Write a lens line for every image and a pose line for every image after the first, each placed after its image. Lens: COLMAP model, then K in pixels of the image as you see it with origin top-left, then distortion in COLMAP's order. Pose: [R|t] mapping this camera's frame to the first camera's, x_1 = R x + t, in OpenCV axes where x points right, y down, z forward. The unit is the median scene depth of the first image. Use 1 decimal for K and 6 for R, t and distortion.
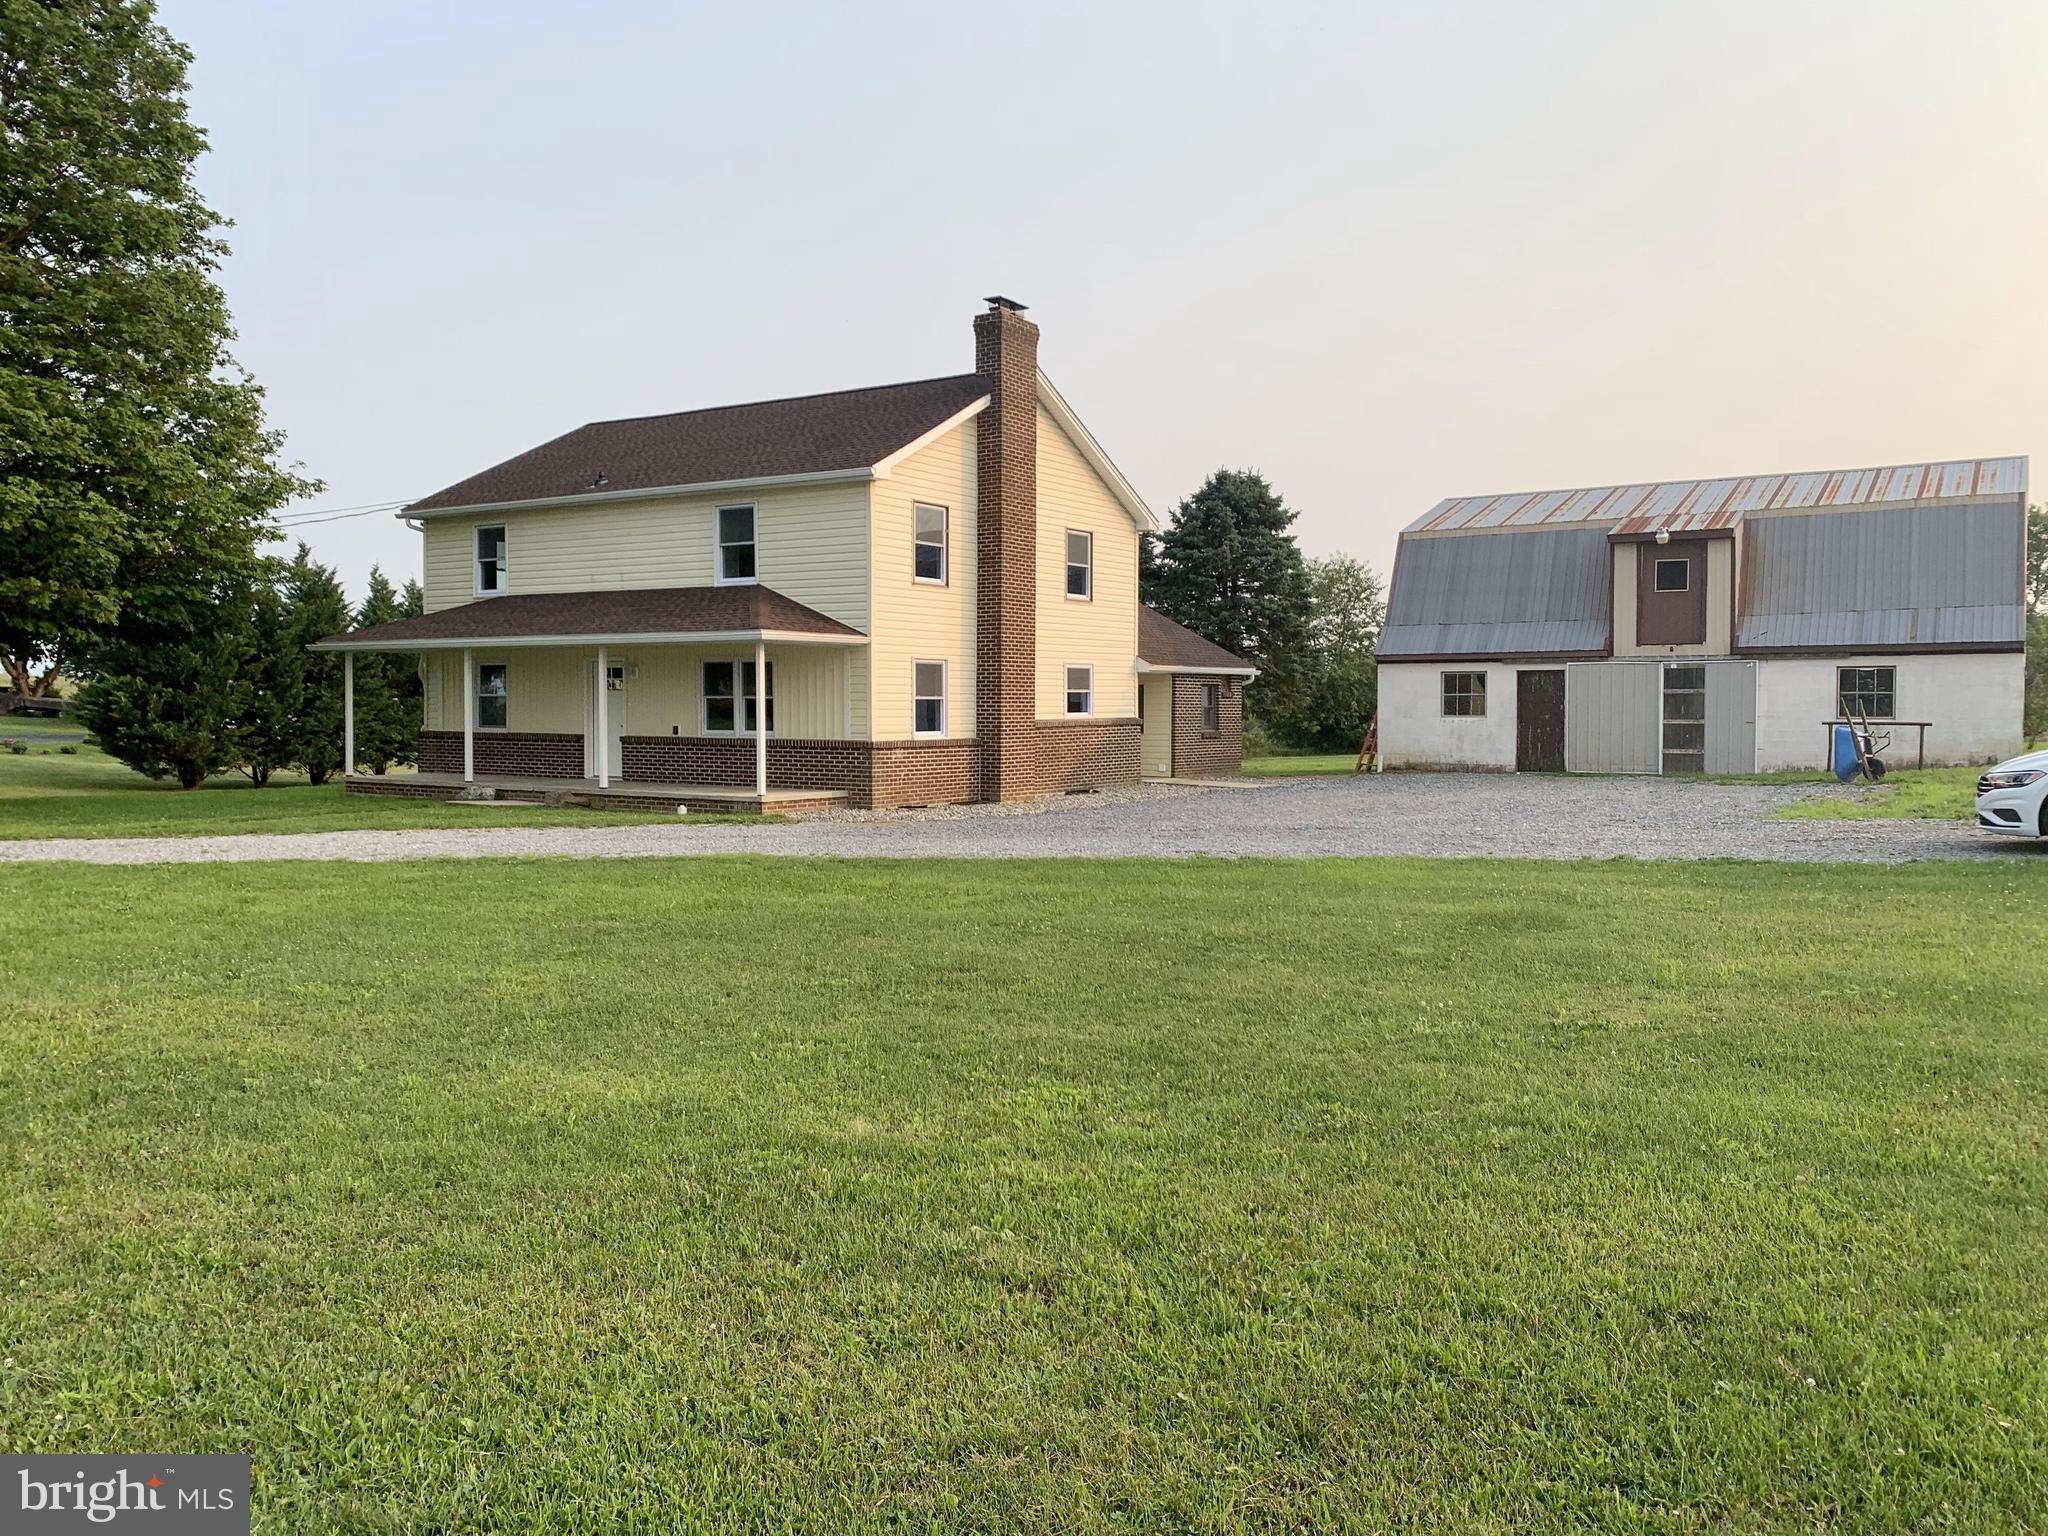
lens RADIAL K [[1588.2, 0, 1025.4], [0, 1588.2, 775.3], [0, 0, 1]] dist [0.047069, -0.037500]
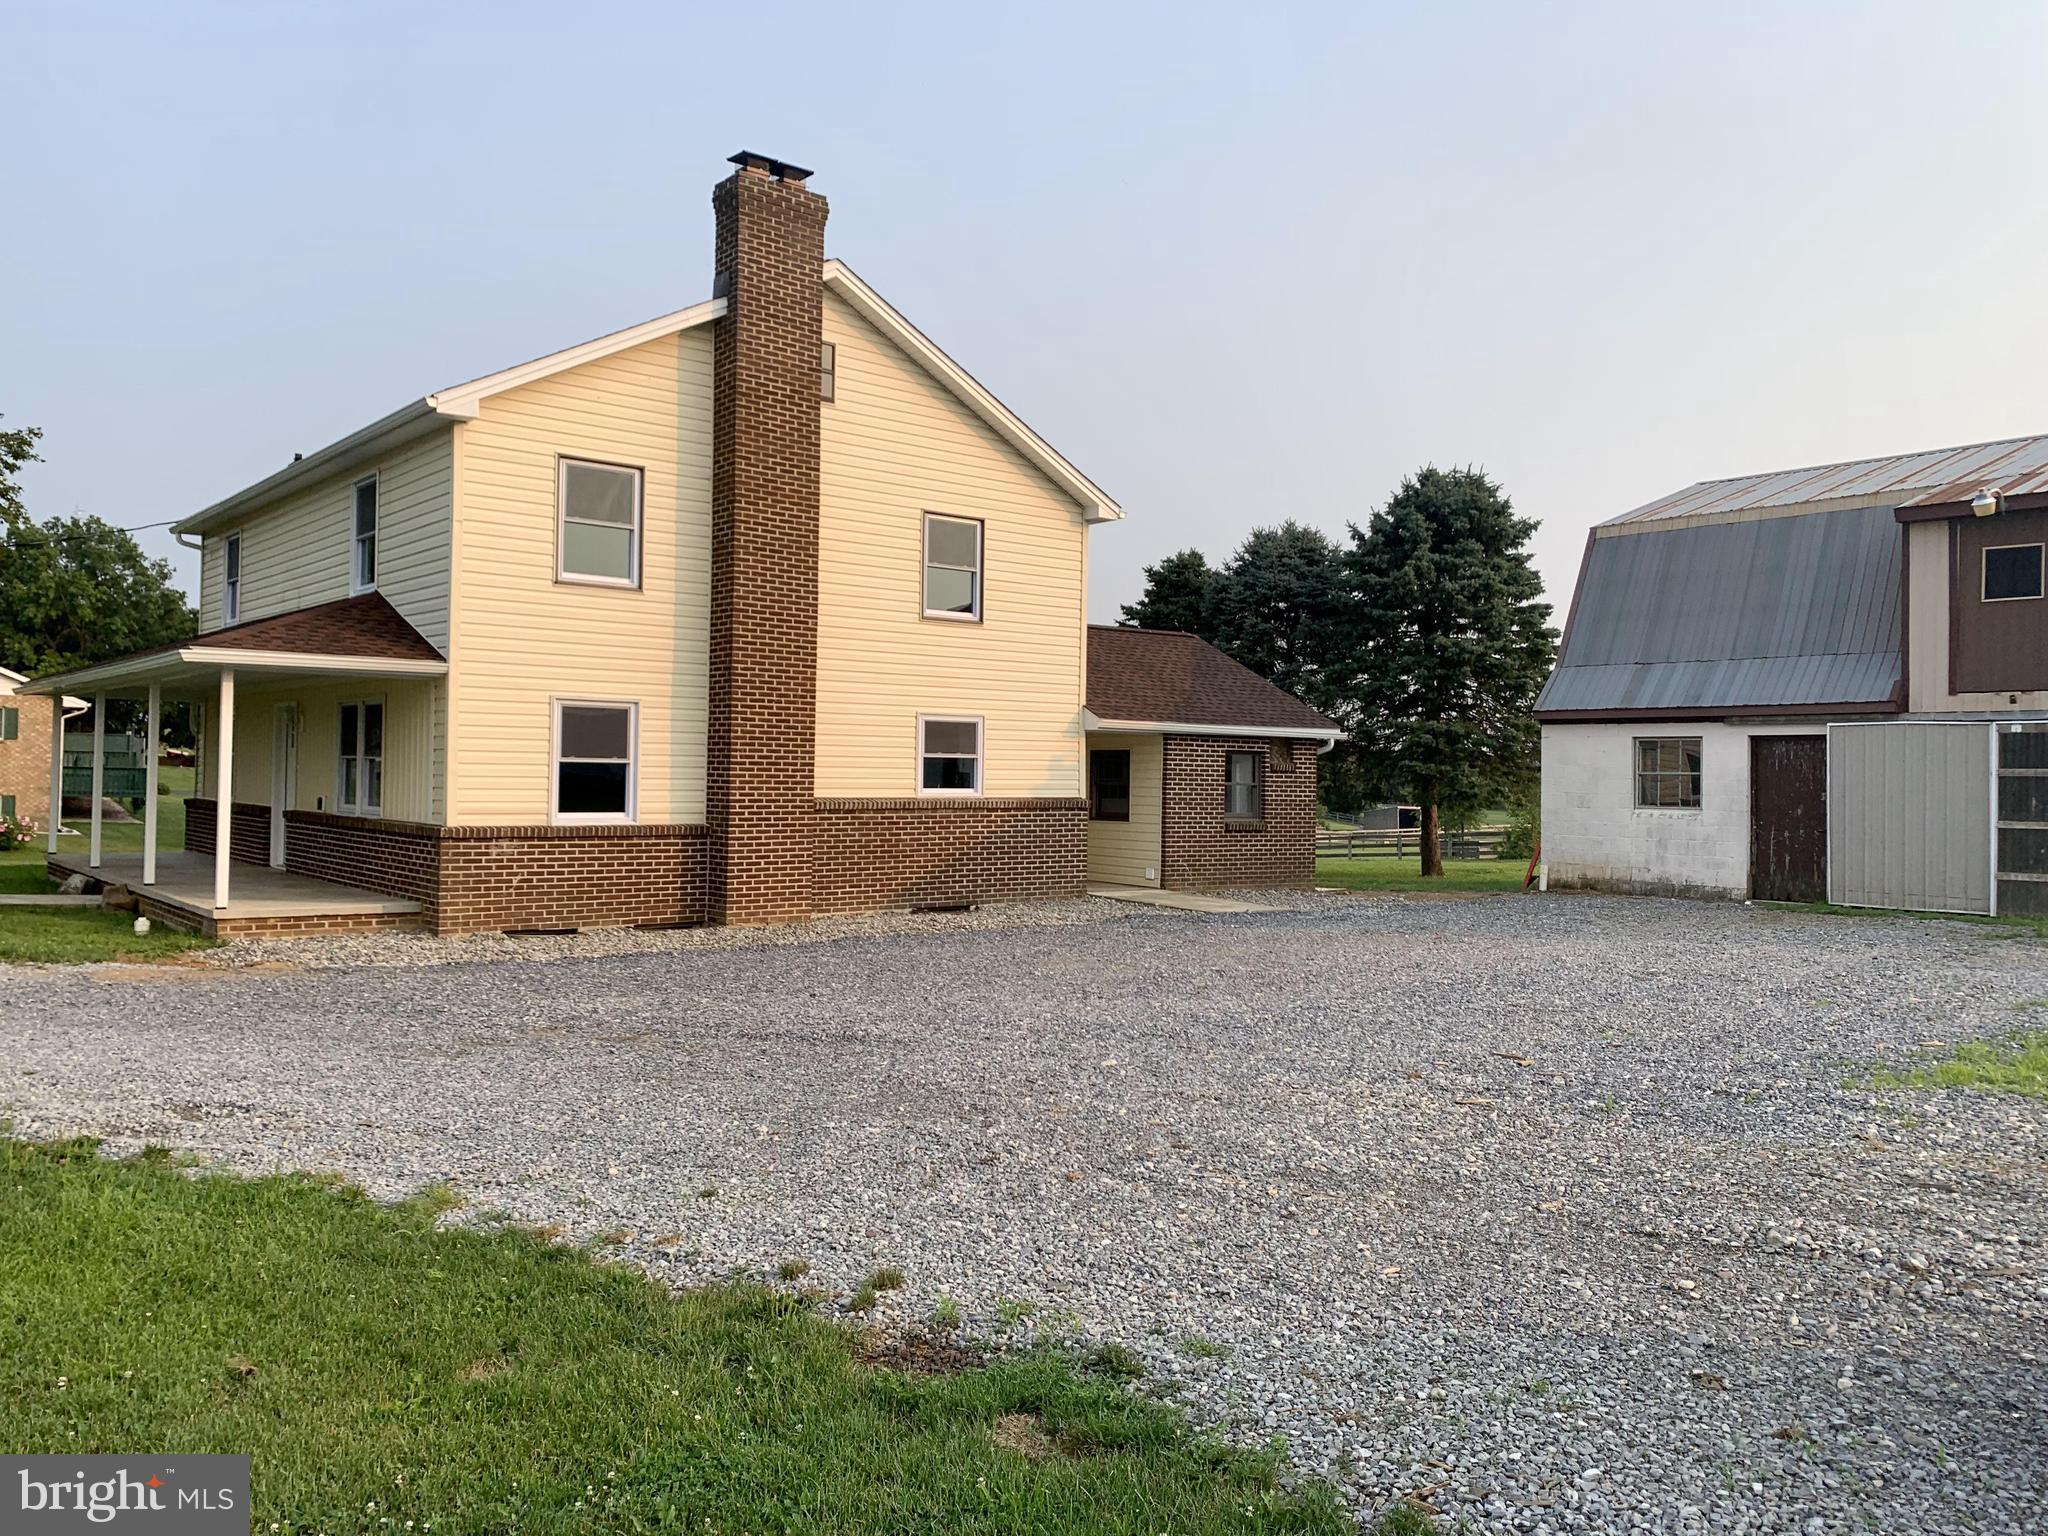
lens RADIAL K [[1588.2, 0, 1027.3], [0, 1588.2, 747.8], [0, 0, 1]] dist [0.047069, -0.037500]
pose [[0.954484, 0.011315, -0.298047, 0.246198], [-0.030507, 0.997743, -0.059818, -0.016790], [0.296697, 0.066188, 0.952675, 0.357168]]
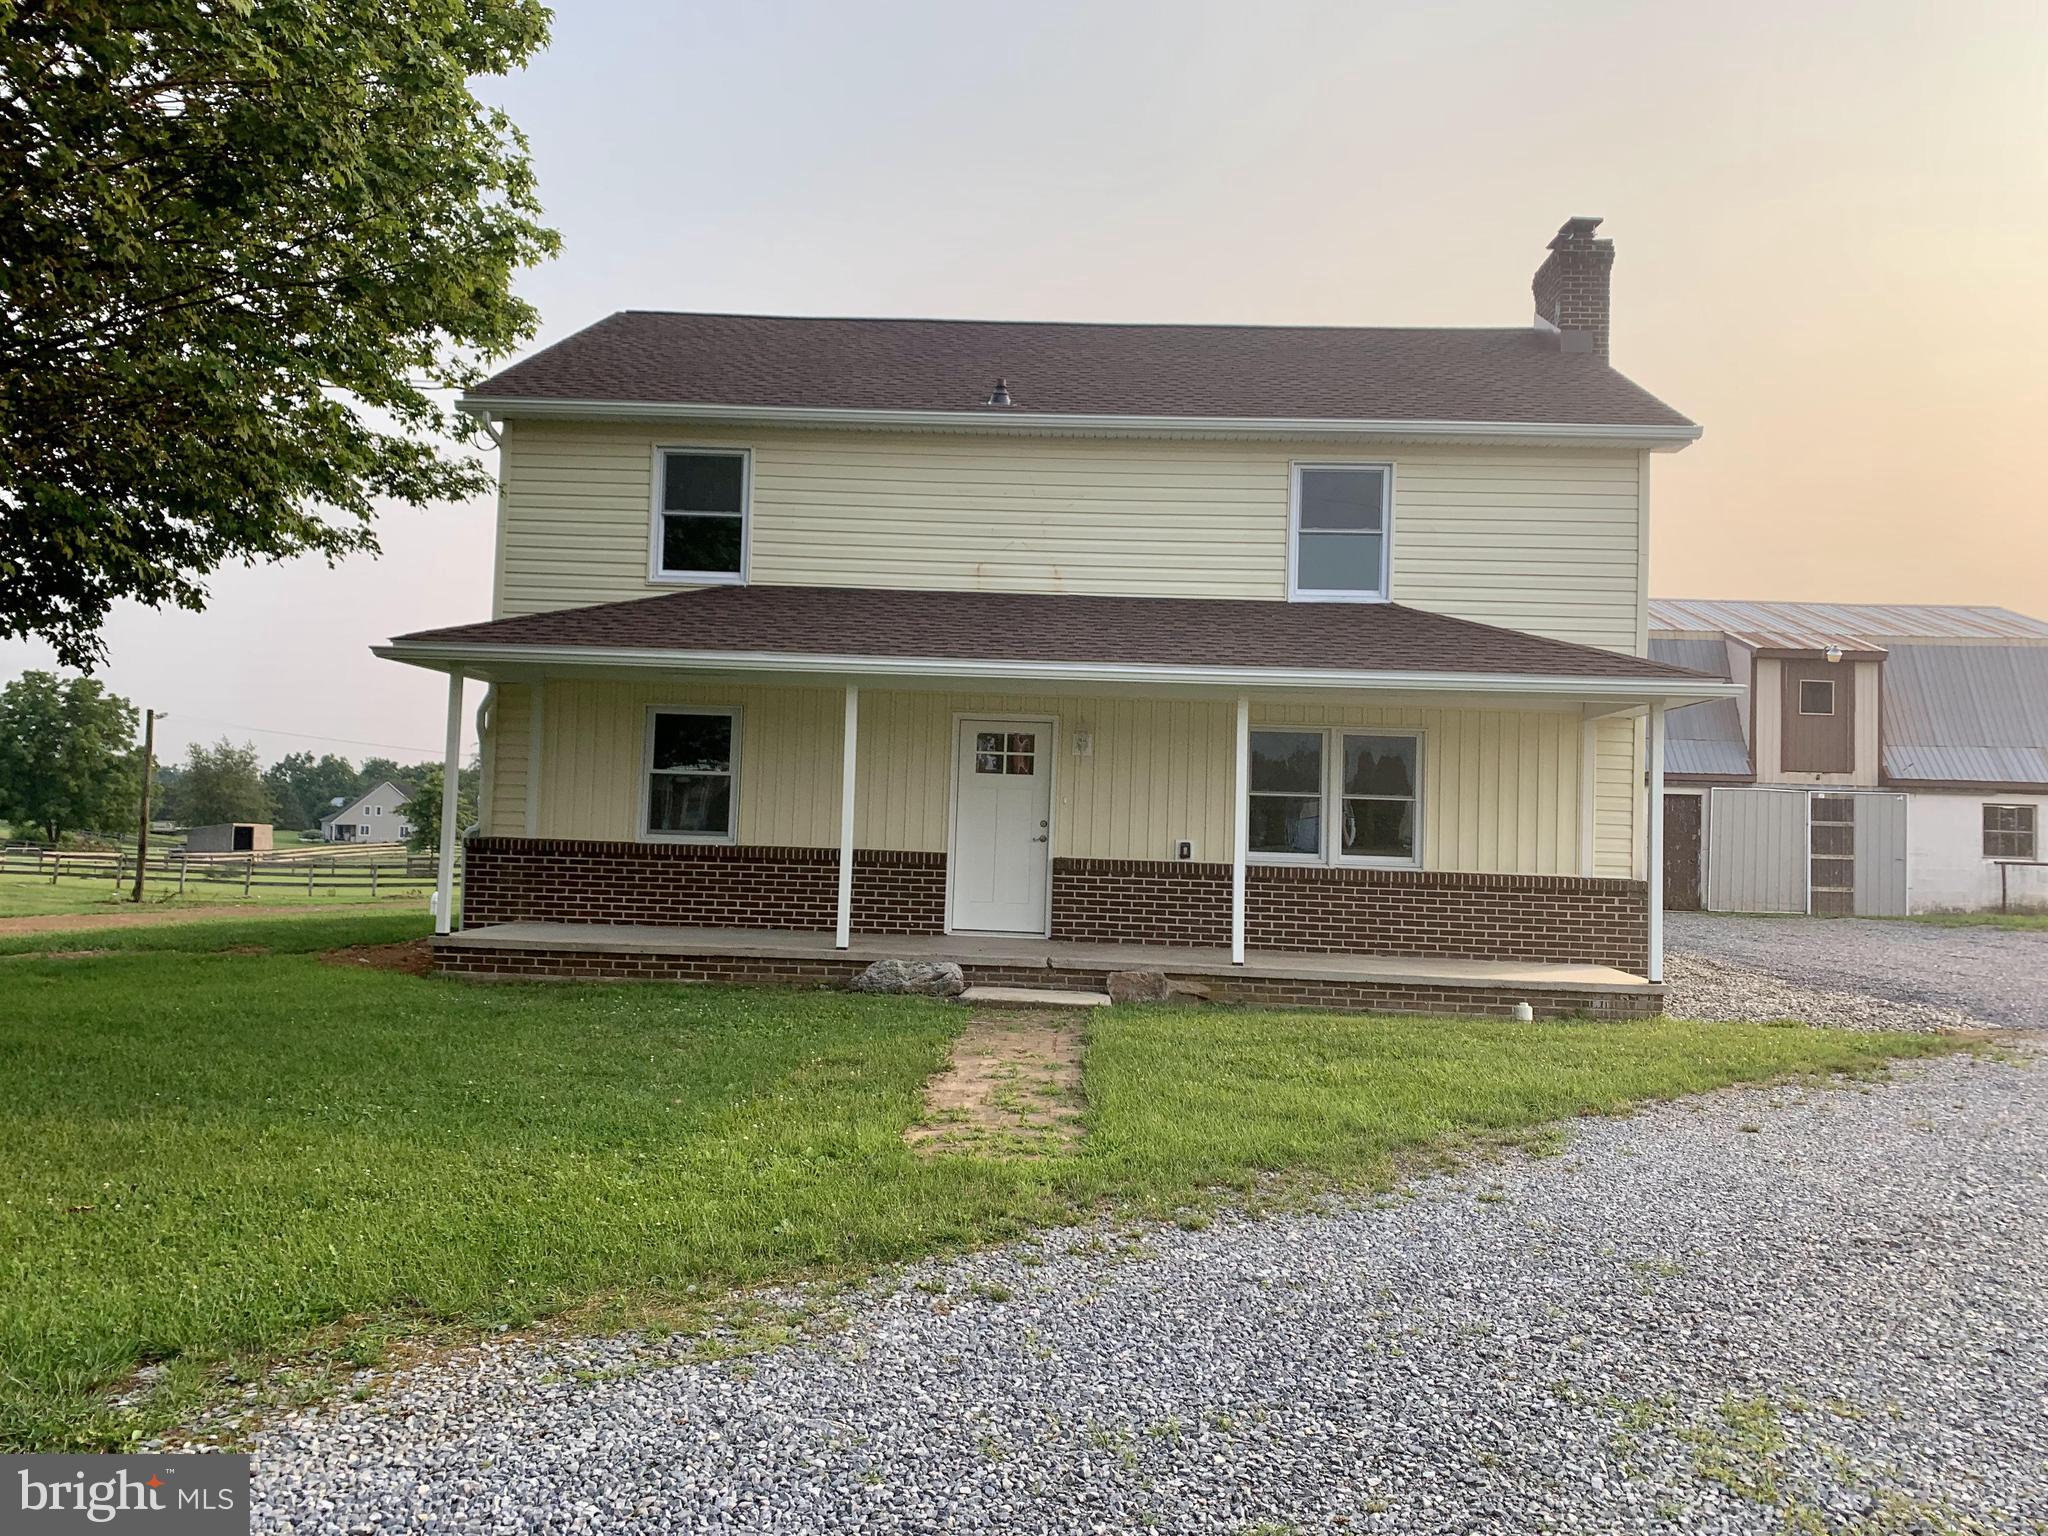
lens RADIAL K [[1588.2, 0, 1042.6], [0, 1588.2, 771.1], [0, 0, 1]] dist [0.047069, -0.037500]
pose [[0.860012, 0.043690, 0.508400, -0.455080], [-0.007342, 0.997284, -0.073283, -0.012486], [-0.510221, 0.059291, 0.857997, 0.454744]]
